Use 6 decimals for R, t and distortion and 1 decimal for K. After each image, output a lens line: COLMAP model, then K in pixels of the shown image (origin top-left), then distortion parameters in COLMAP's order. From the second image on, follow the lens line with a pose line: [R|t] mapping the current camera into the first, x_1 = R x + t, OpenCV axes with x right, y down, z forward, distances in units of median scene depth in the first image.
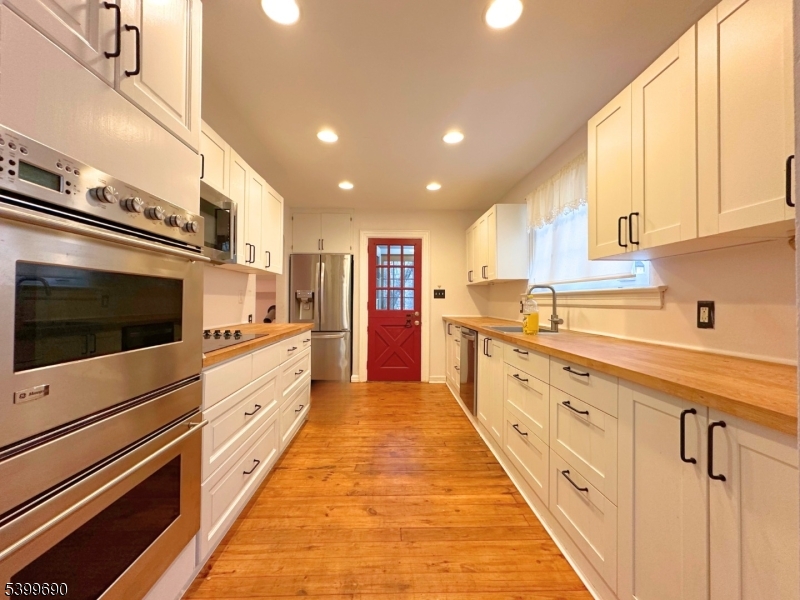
lens RADIAL K [[318.5, 0, 399.9], [0, 318.5, 299.0], [0, 0, 1]] dist [-0.000242, 0.000008]
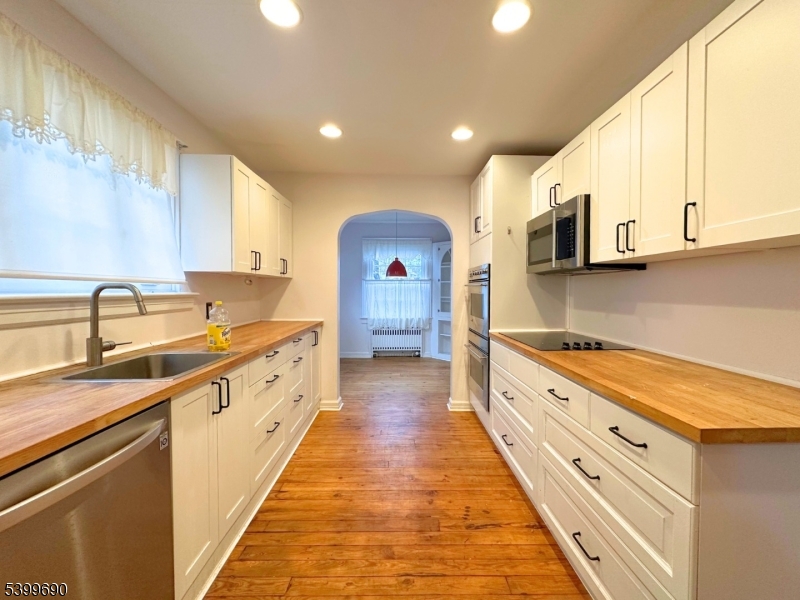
lens RADIAL K [[318.5, 0, 400.2], [0, 318.5, 295.7], [0, 0, 1]] dist [-0.000242, 0.000008]
pose [[-0.999454, -0.009345, 0.031700, -0.076136], [-0.008989, 0.999895, 0.011351, -0.044665], [-0.031803, 0.011059, -0.999433, 2.105156]]
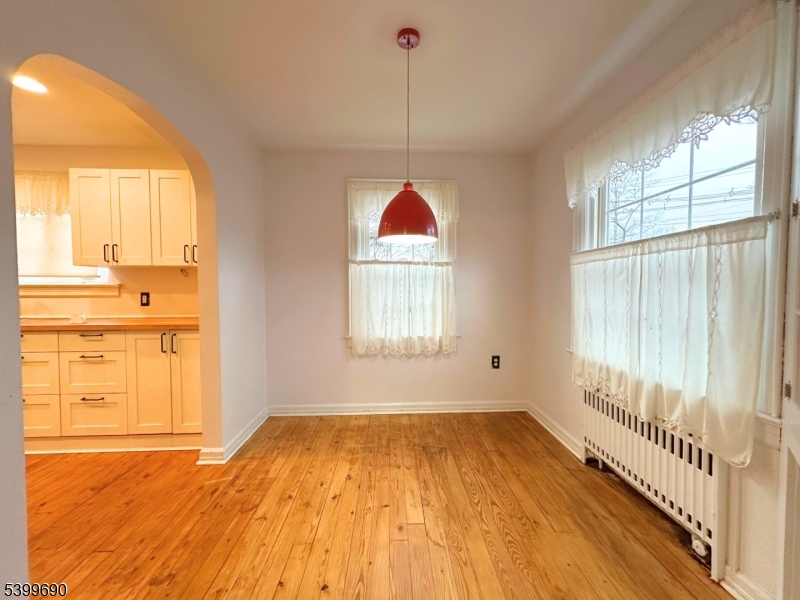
lens RADIAL K [[318.5, 0, 398.4], [0, 318.5, 298.2], [0, 0, 1]] dist [-0.000242, 0.000008]
pose [[-0.023903, -0.034344, 0.999124, -0.870471], [-0.006644, 0.999393, 0.034195, -0.029198], [-0.999692, -0.005821, -0.024116, -0.441340]]
